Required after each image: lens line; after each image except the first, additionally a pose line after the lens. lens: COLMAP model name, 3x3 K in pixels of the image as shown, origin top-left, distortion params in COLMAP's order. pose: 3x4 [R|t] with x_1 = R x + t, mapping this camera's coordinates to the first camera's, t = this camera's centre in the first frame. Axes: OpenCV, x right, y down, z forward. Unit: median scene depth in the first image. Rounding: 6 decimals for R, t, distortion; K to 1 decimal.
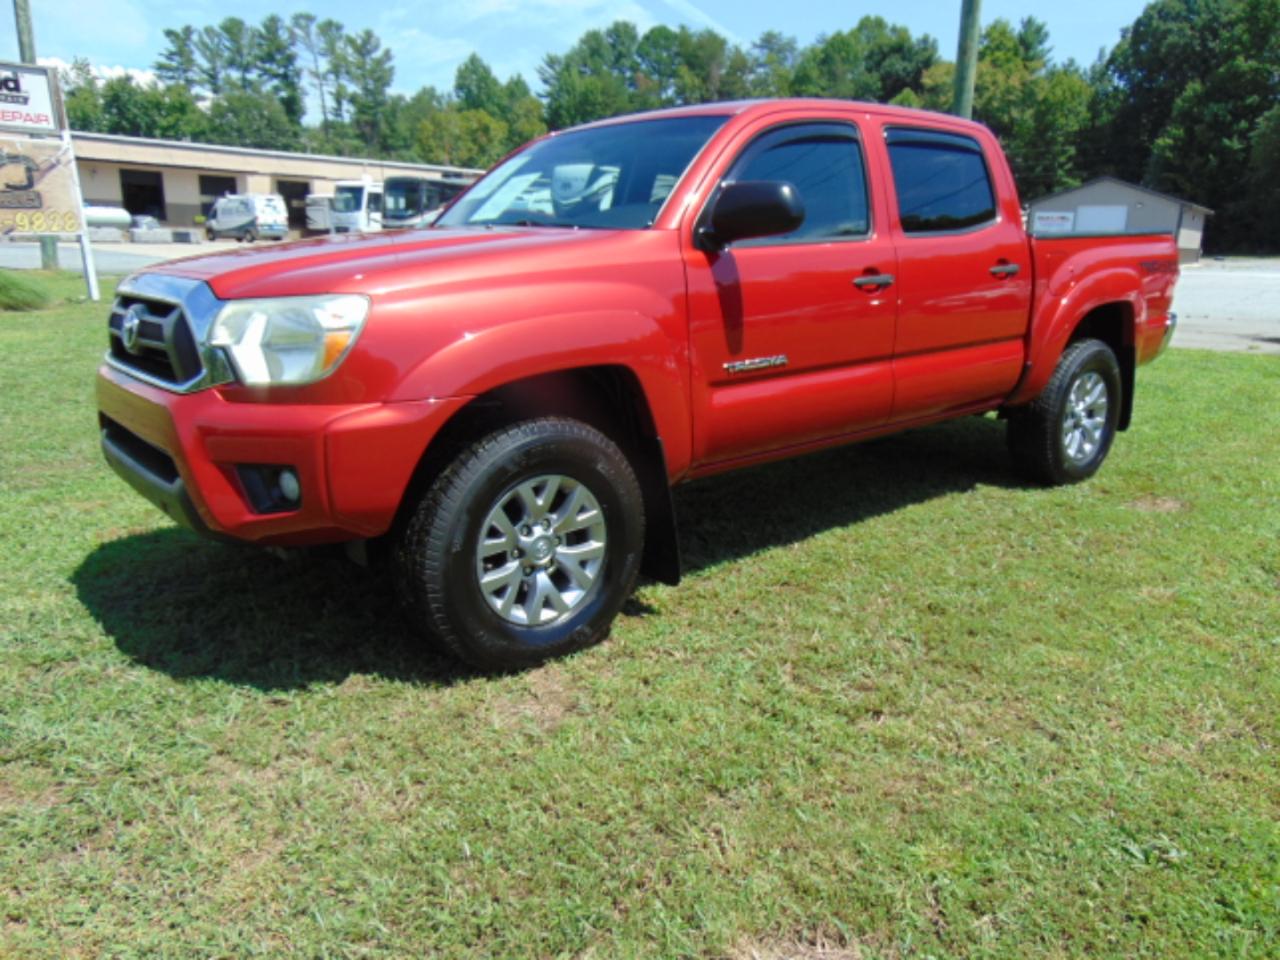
lens RADIAL K [[945.0, 0, 653.7], [0, 945.0, 479.0], [0, 0, 1]] dist [-0.000089, 0.005436]
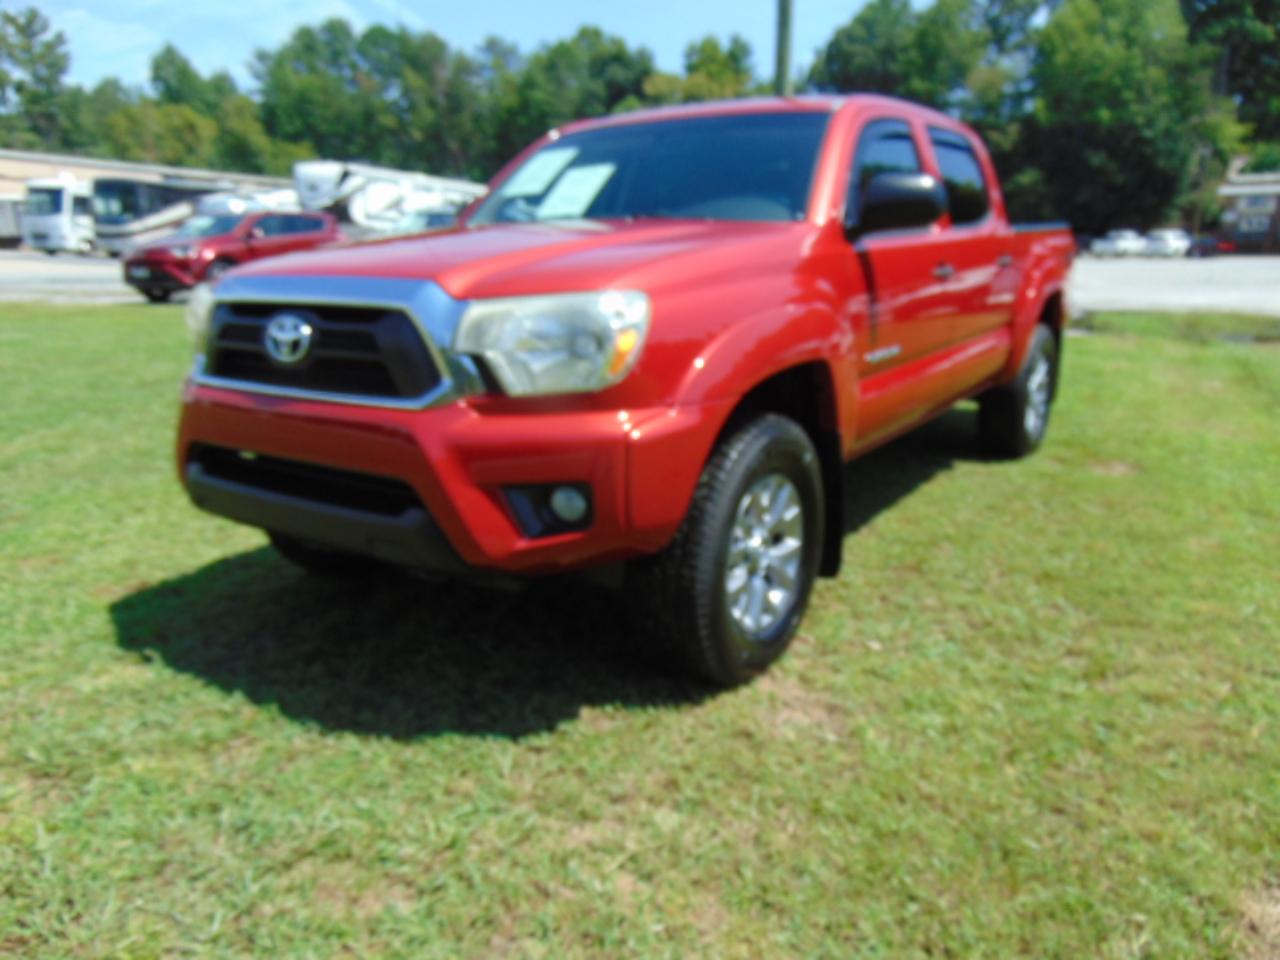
lens RADIAL K [[947.0, 0, 639.9], [0, 947.0, 483.1], [0, 0, 1]] dist [-0.041651, 0.070360]
pose [[0.961972, -0.076233, 0.262296, -0.287884], [0.076189, 0.997040, 0.010354, -0.009050], [-0.262309, 0.010024, 0.964932, 0.061957]]
